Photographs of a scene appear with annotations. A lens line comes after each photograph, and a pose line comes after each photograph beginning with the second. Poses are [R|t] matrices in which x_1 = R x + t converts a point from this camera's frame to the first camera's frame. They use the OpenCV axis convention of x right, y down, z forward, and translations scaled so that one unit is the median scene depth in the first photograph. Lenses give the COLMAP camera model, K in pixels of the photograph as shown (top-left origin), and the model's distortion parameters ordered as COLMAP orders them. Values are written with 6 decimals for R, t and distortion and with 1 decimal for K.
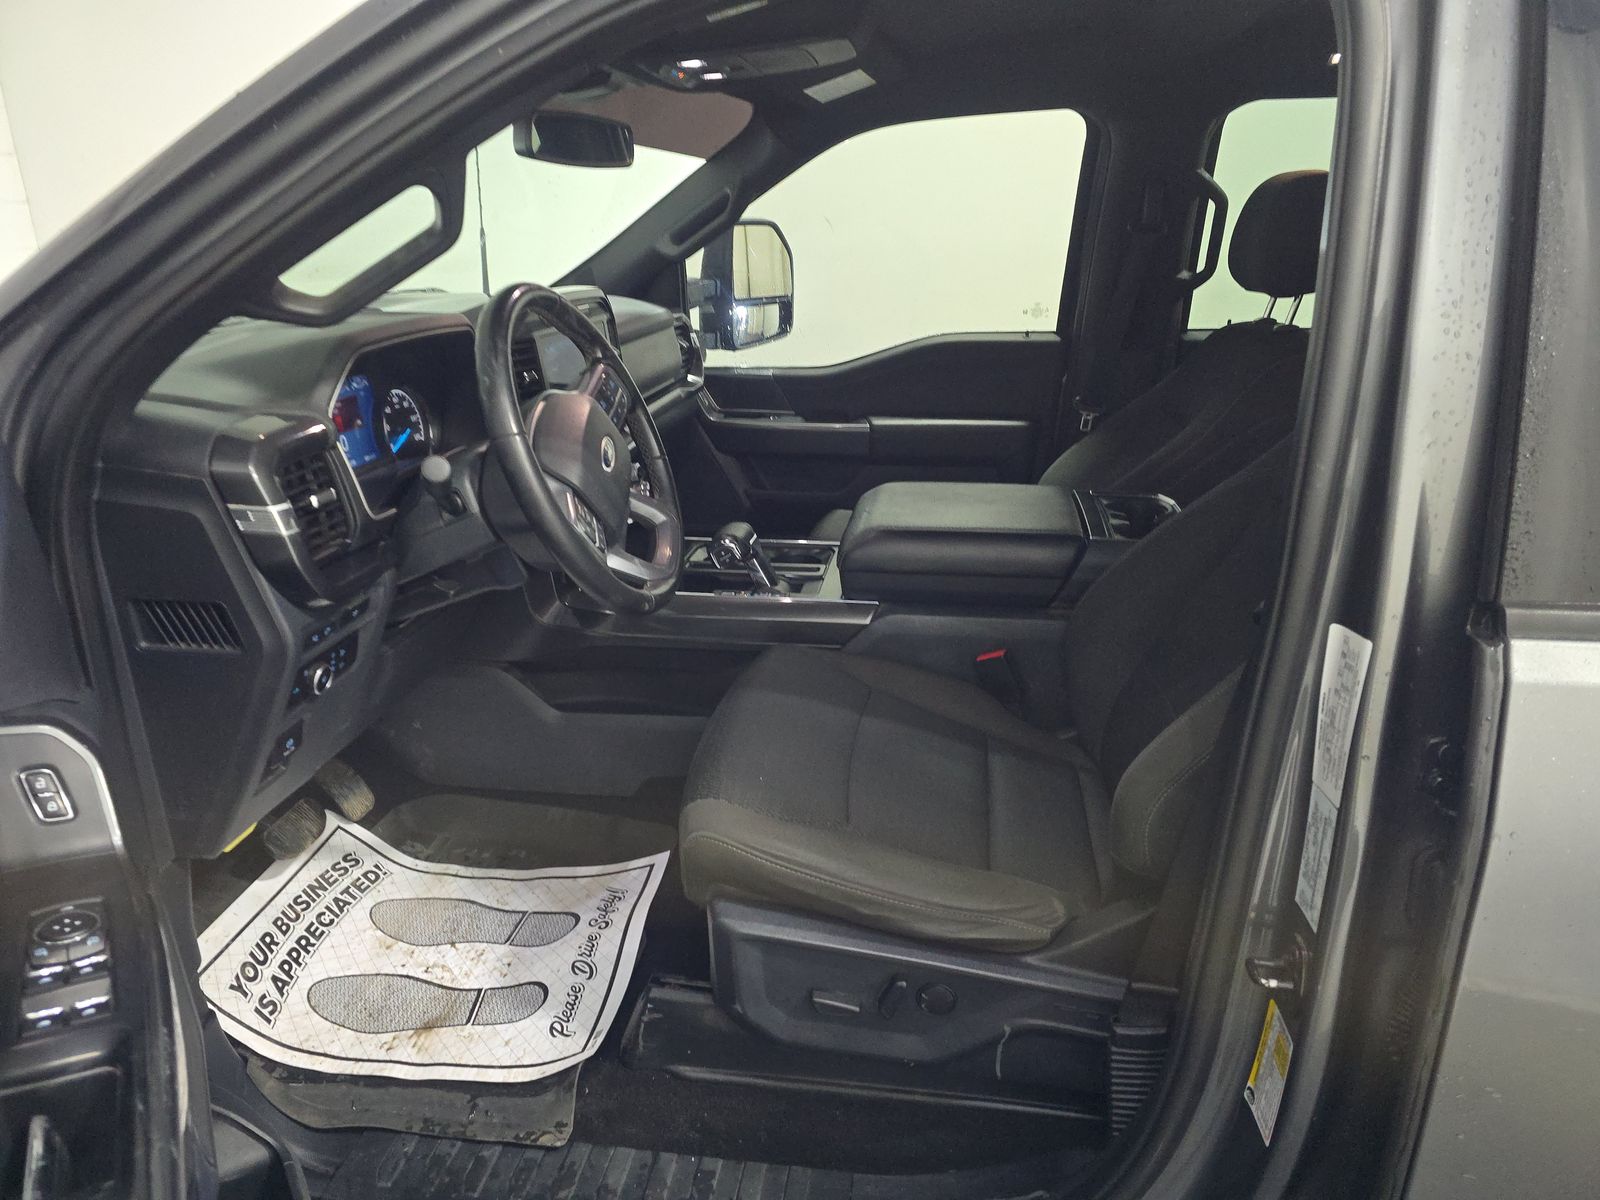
lens RADIAL K [[1084.2, 0, 800.0], [0, 1084.2, 600.0], [0, 0, 1]] dist [0.007725, 0.000531]
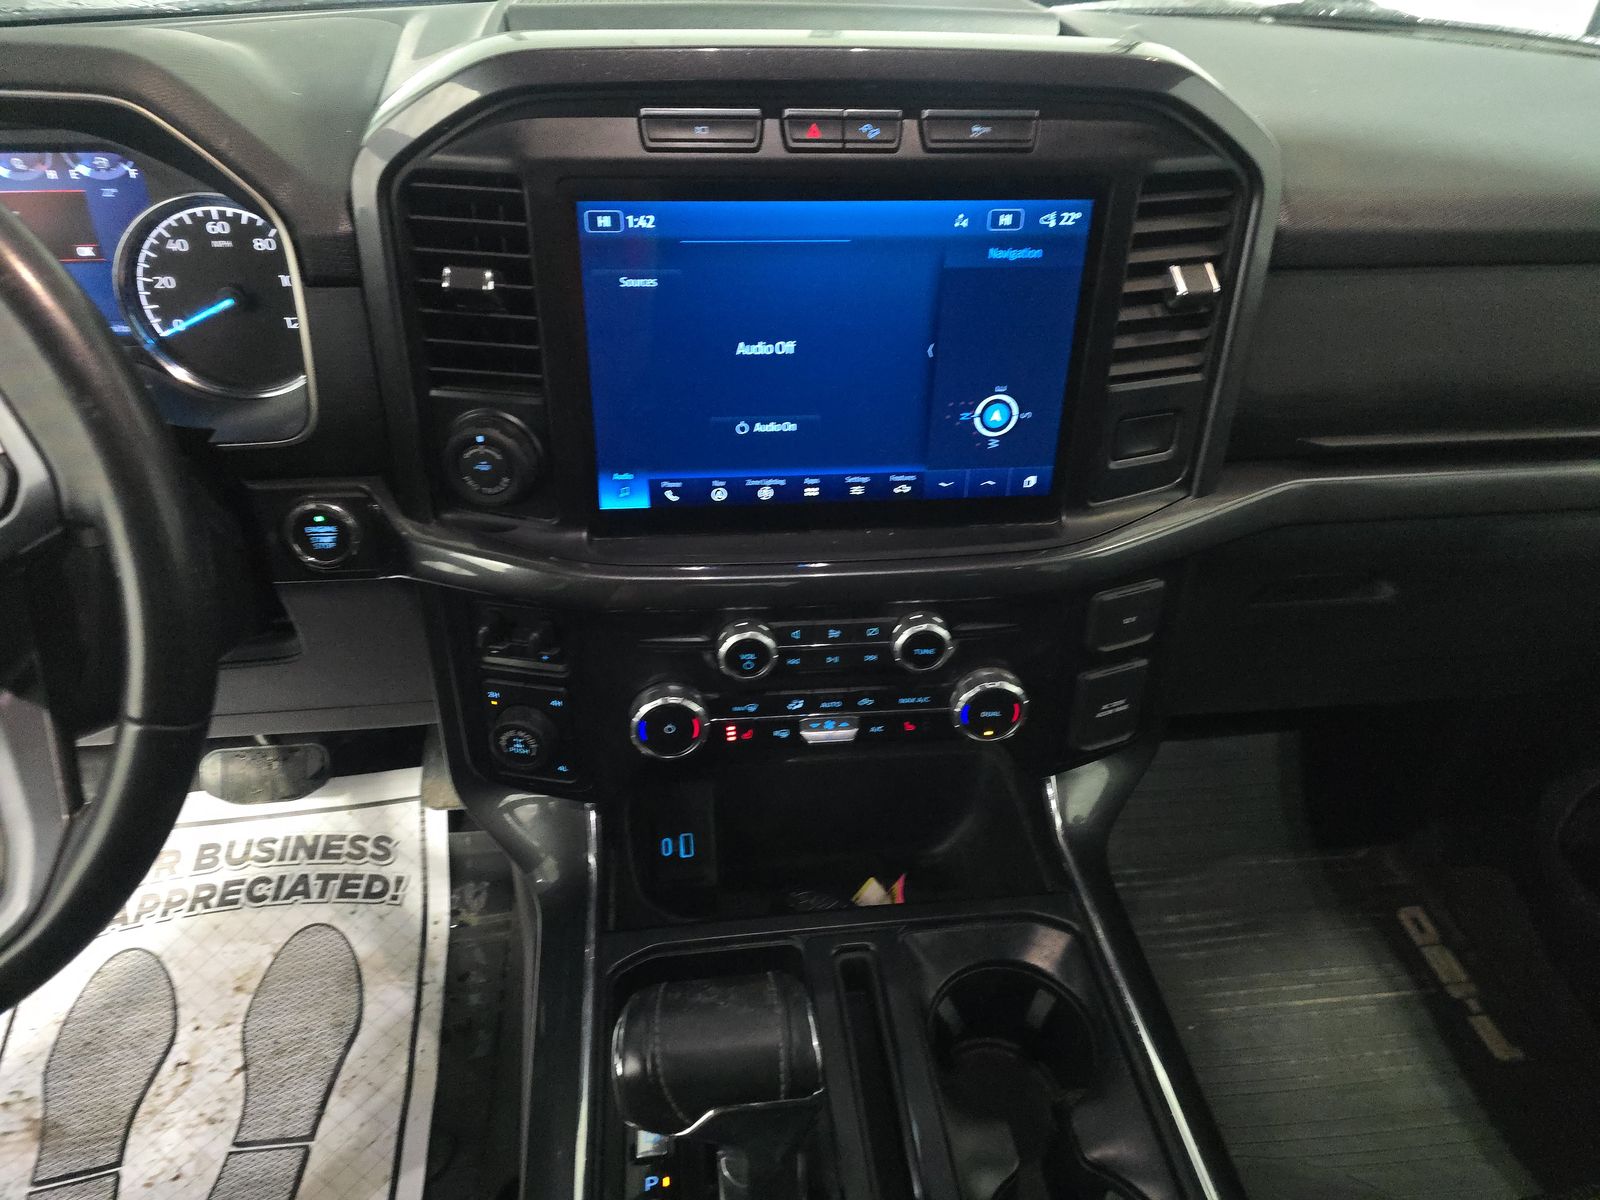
lens RADIAL K [[1055.0, 0, 800.0], [0, 1055.0, 600.0], [0, 0, 1]] dist [0.073317, -0.077602]
pose [[0.278937, 0.571550, -0.771703, 0.113821], [-0.354061, 0.808194, 0.470599, -0.345382], [0.892656, 0.141962, 0.427799, 1.029745]]
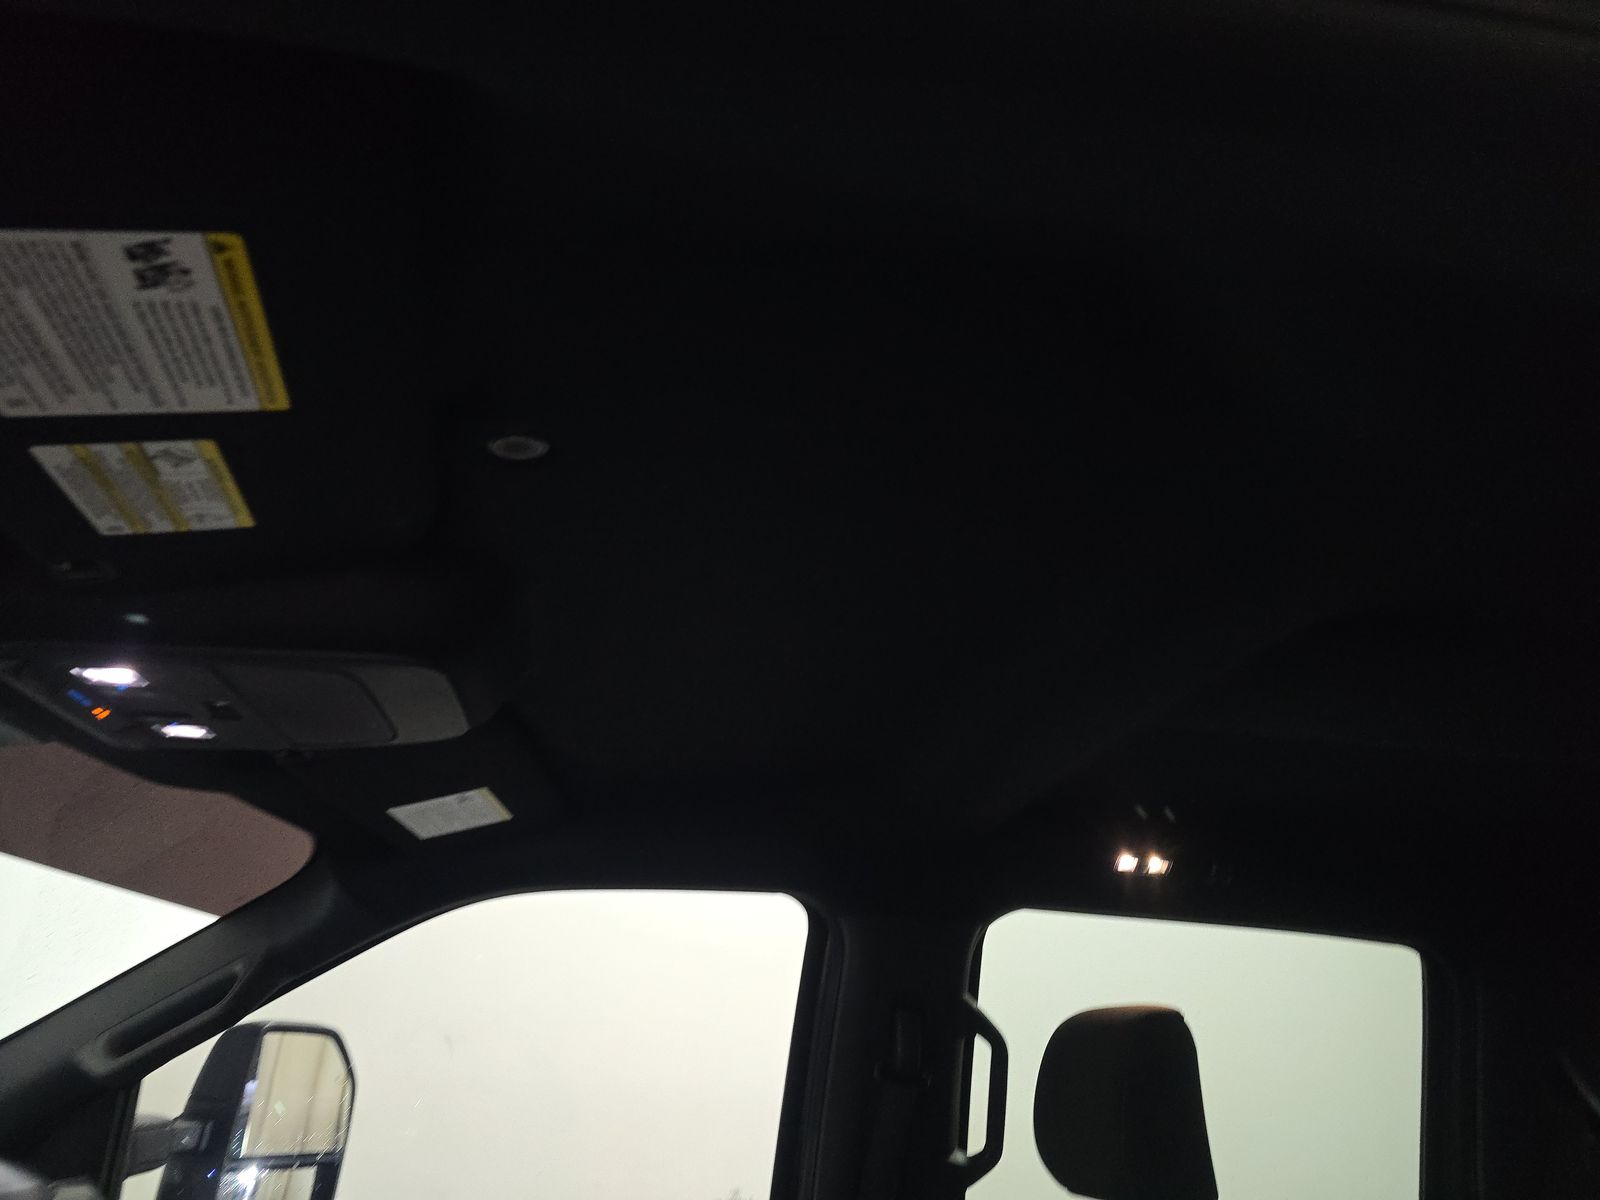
lens RADIAL K [[1079.1, 0, 800.0], [0, 1079.1, 600.0], [0, 0, 1]] dist [0.001970, -0.001342]
pose [[0.953686, 0.167962, 0.249543, 0.042347], [0.042960, 0.745031, -0.665645, -0.110026], [-0.297721, 0.645537, 0.703310, 0.331494]]
